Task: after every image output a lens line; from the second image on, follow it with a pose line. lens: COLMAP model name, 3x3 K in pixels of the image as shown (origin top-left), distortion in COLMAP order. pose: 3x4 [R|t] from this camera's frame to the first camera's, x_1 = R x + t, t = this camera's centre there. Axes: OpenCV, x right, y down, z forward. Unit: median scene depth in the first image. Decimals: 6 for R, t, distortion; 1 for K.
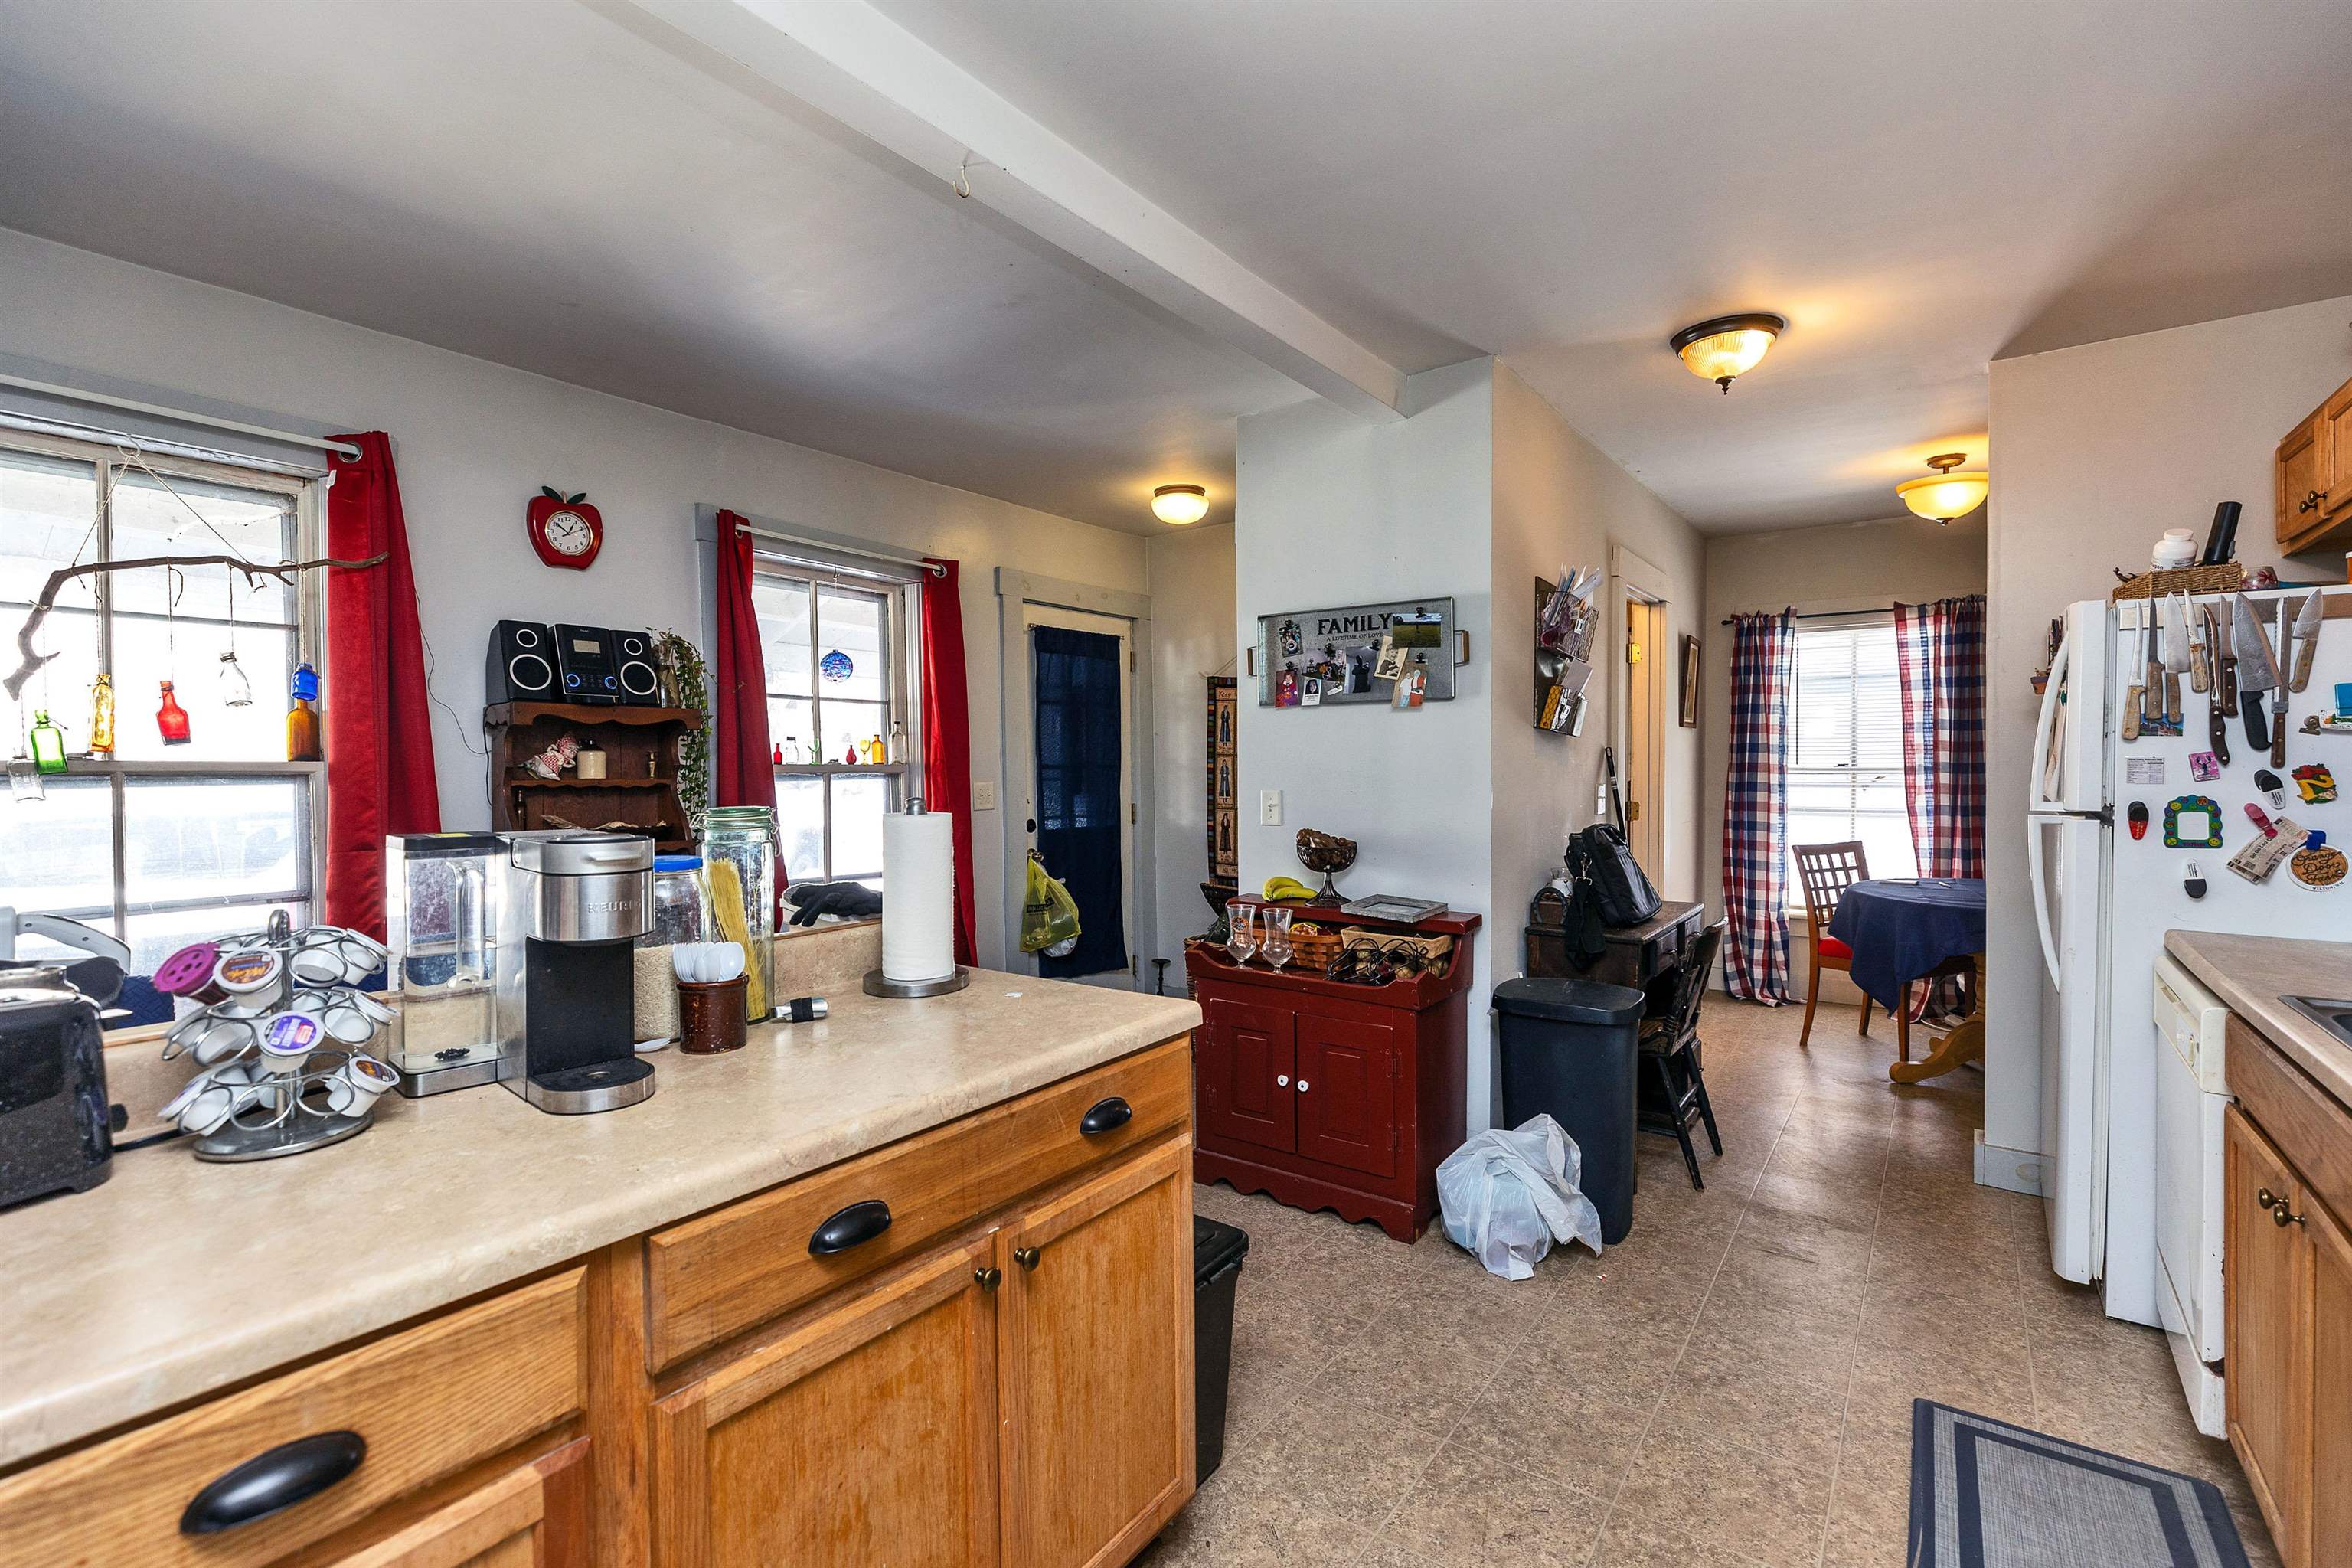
lens RADIAL K [[1034.1, 0, 1176.0], [0, 1034.1, 784.0], [0, 0, 1]] dist [-0.000305, -0.000070]
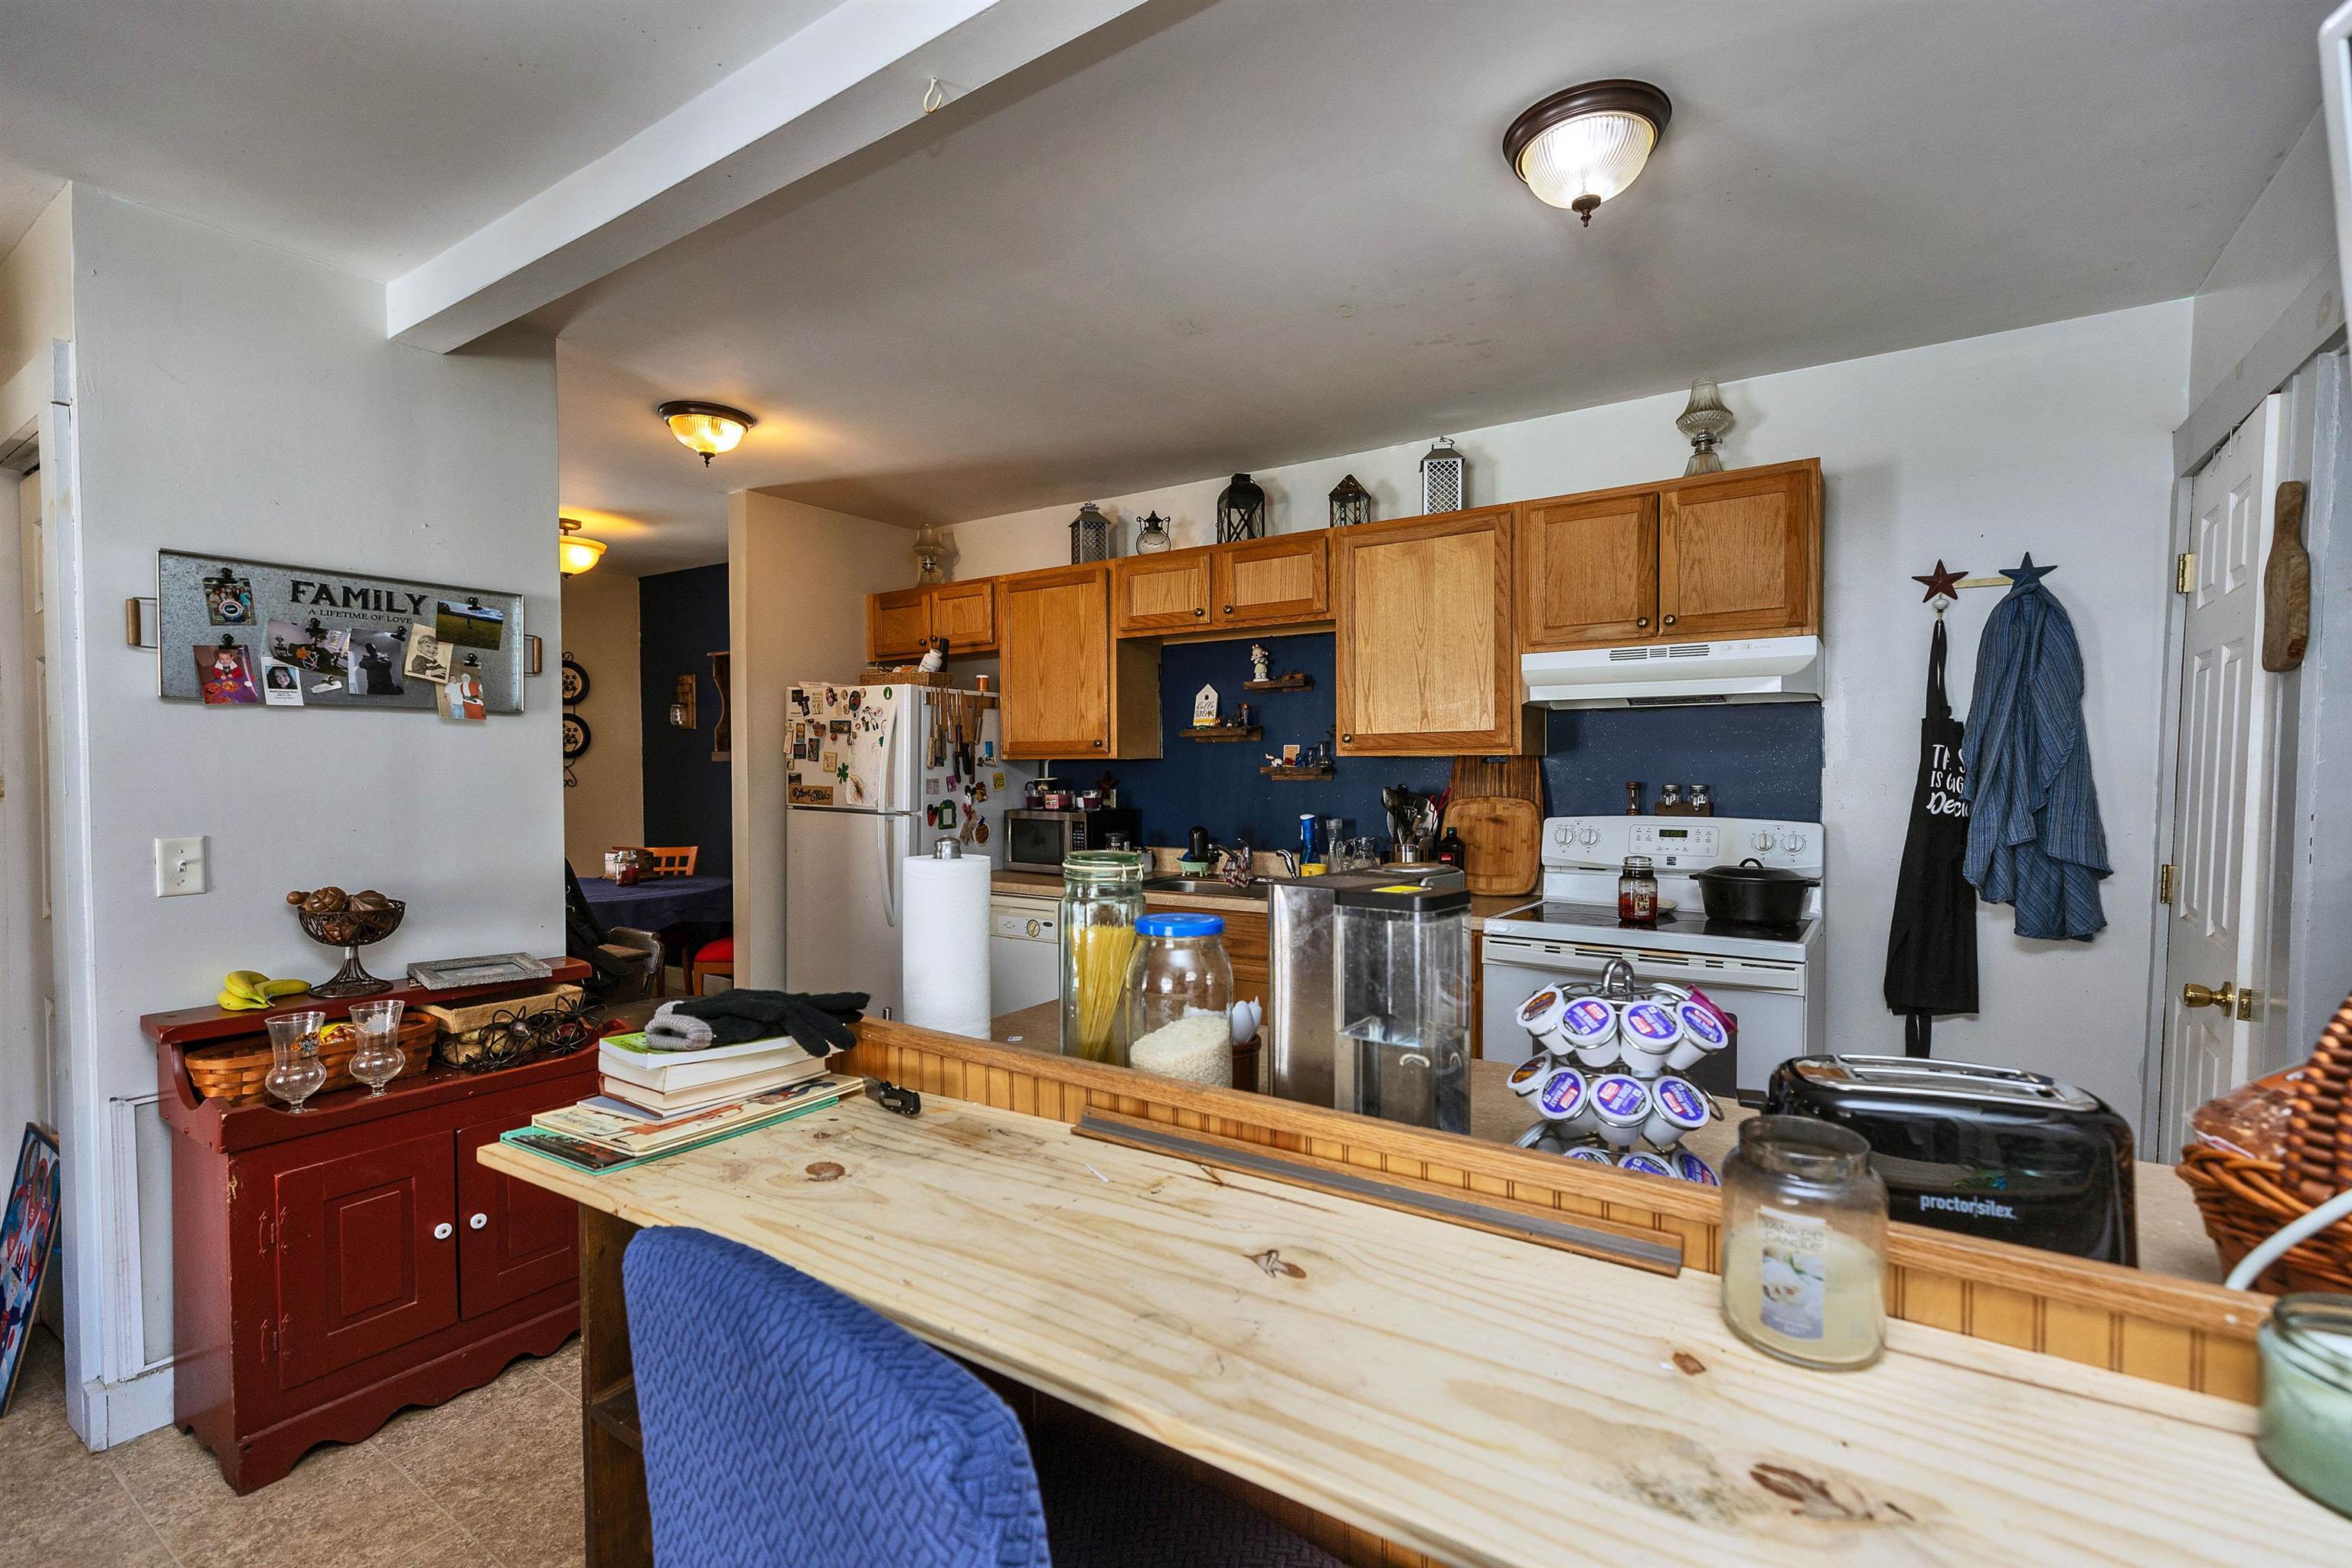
lens RADIAL K [[1063.8, 0, 1179.9], [0, 1063.8, 783.6], [0, 0, 1]] dist [0.008766, -0.000032]
pose [[-0.044559, -0.010858, 0.998948, -0.416953], [0.025647, 0.999599, 0.012010, -0.013508], [-0.998677, 0.026155, -0.044263, 0.320959]]
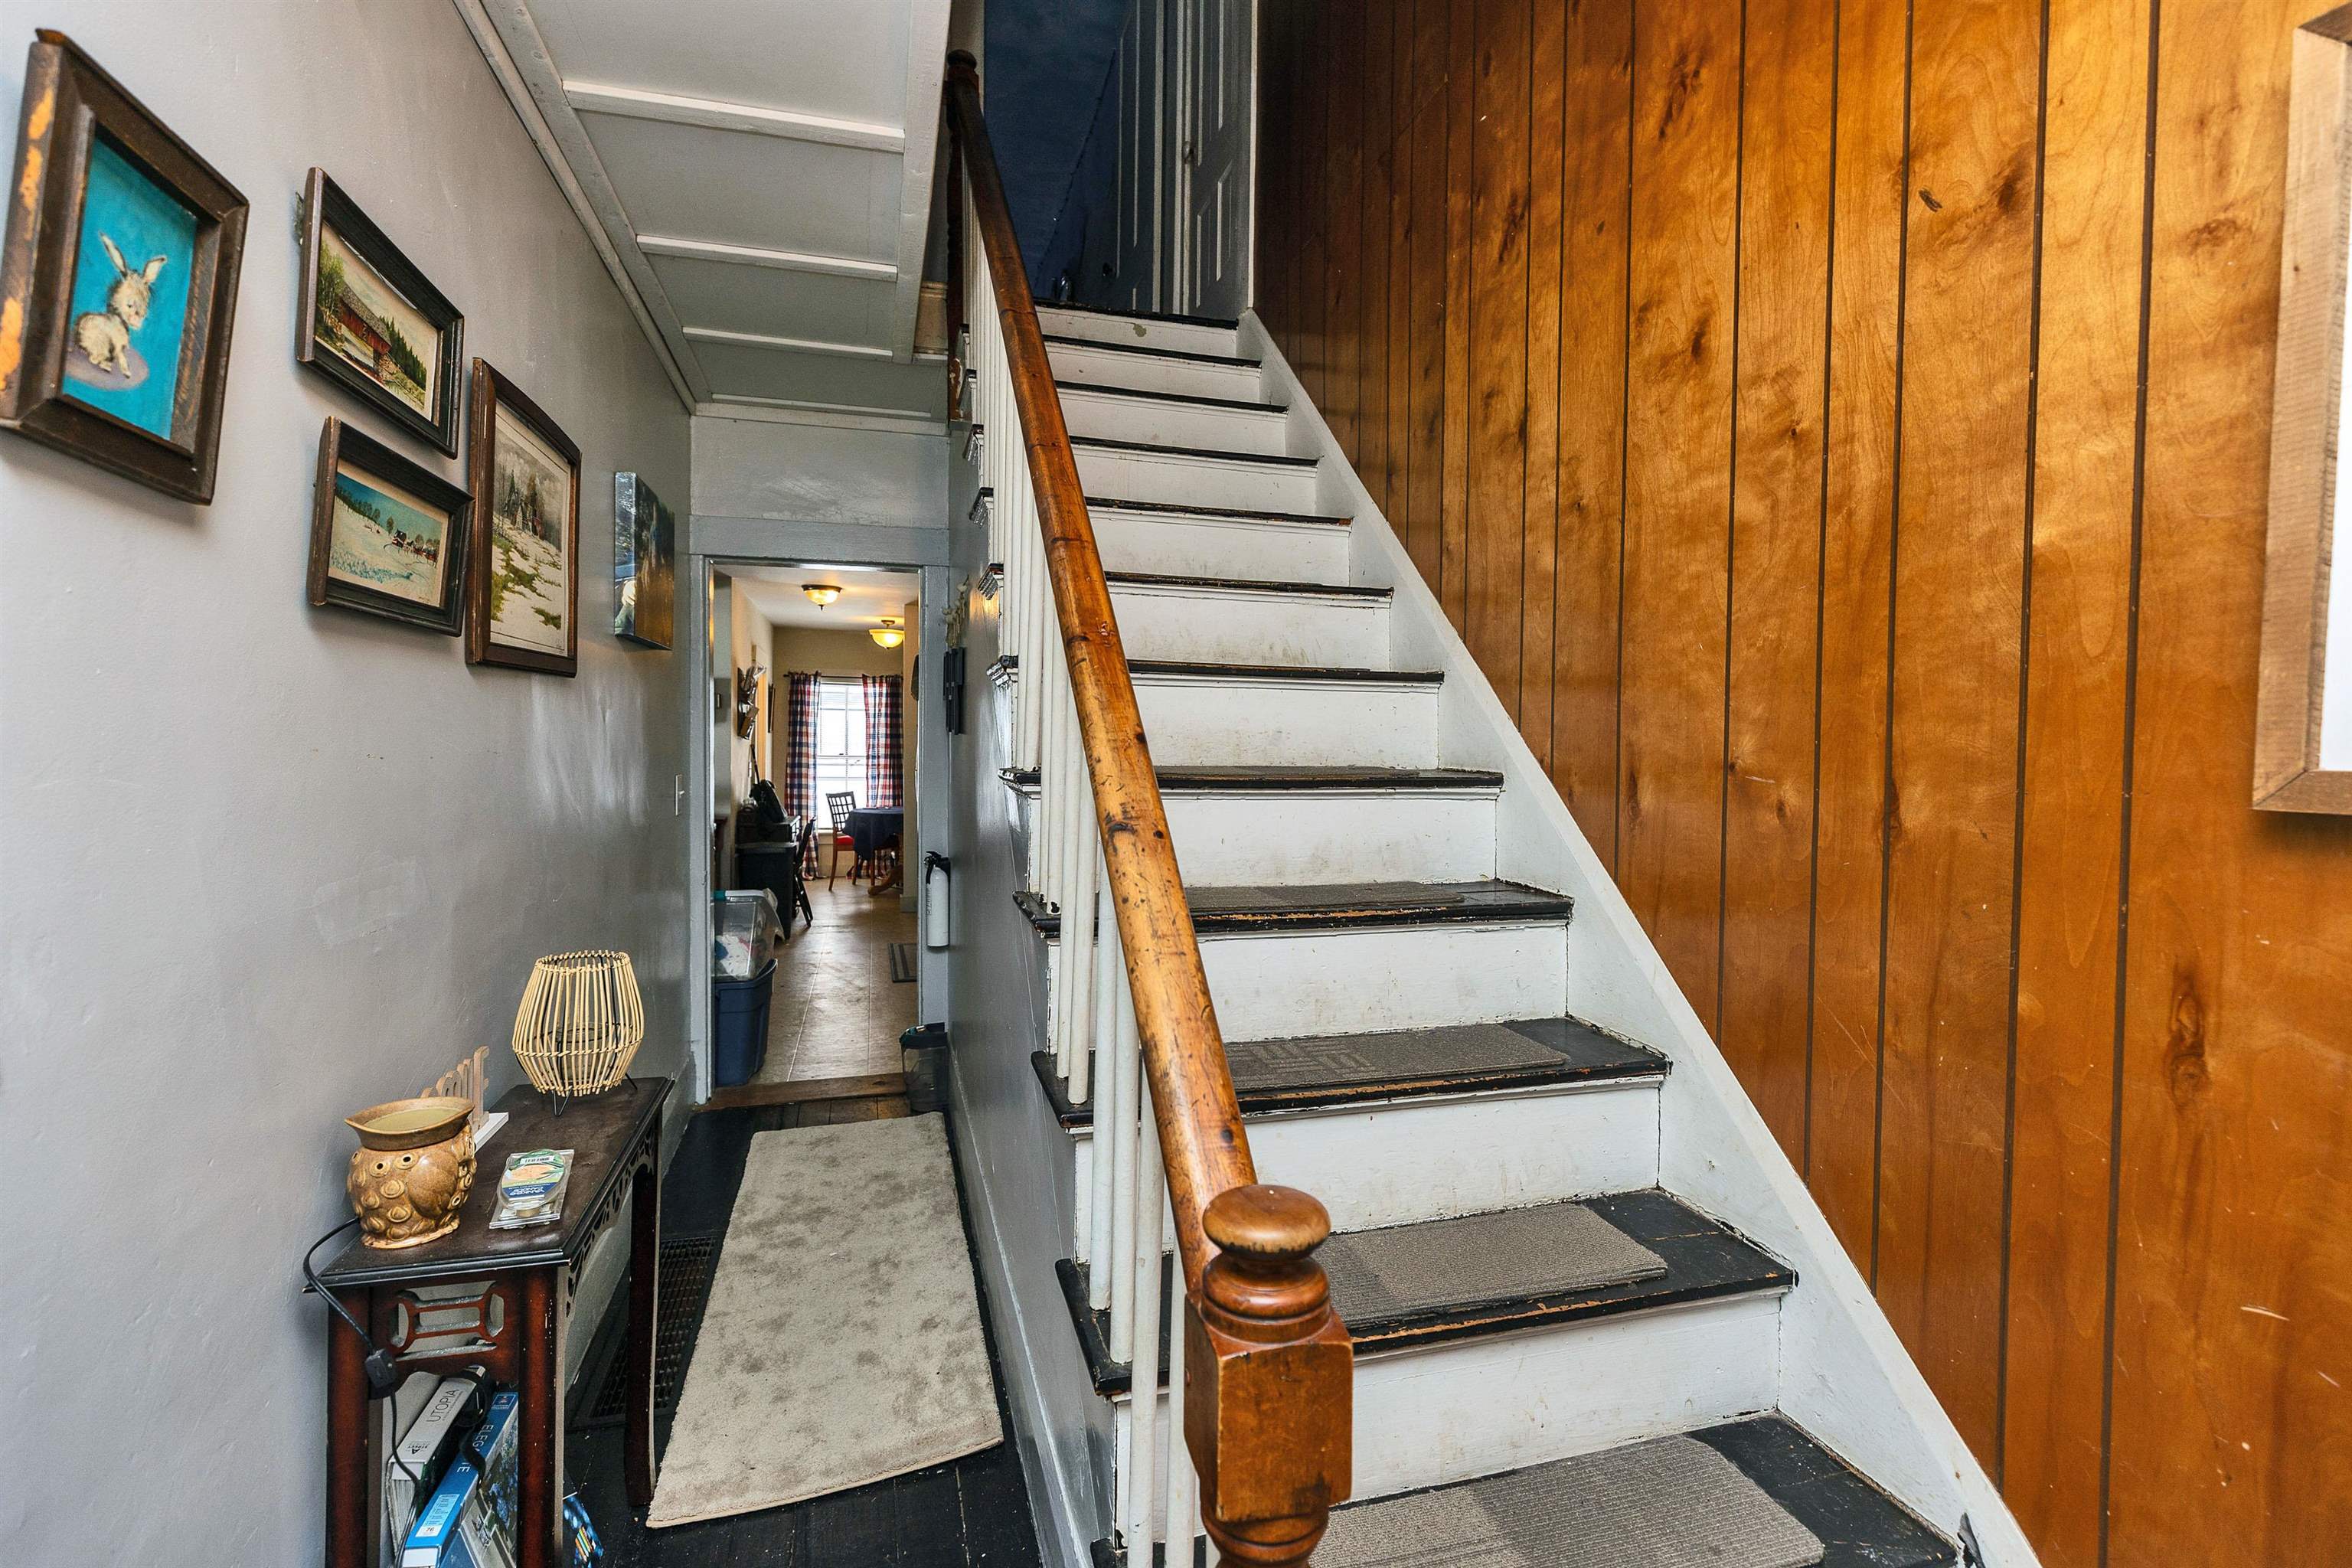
lens RADIAL K [[1077.3, 0, 1174.9], [0, 1077.3, 779.8], [0, 0, 1]] dist [0.002348, 0.000303]
pose [[0.605664, -0.011473, 0.795638, -0.668867], [0.005861, 0.999933, 0.009958, 0.015113], [-0.795699, -0.001368, 0.605691, -0.825196]]
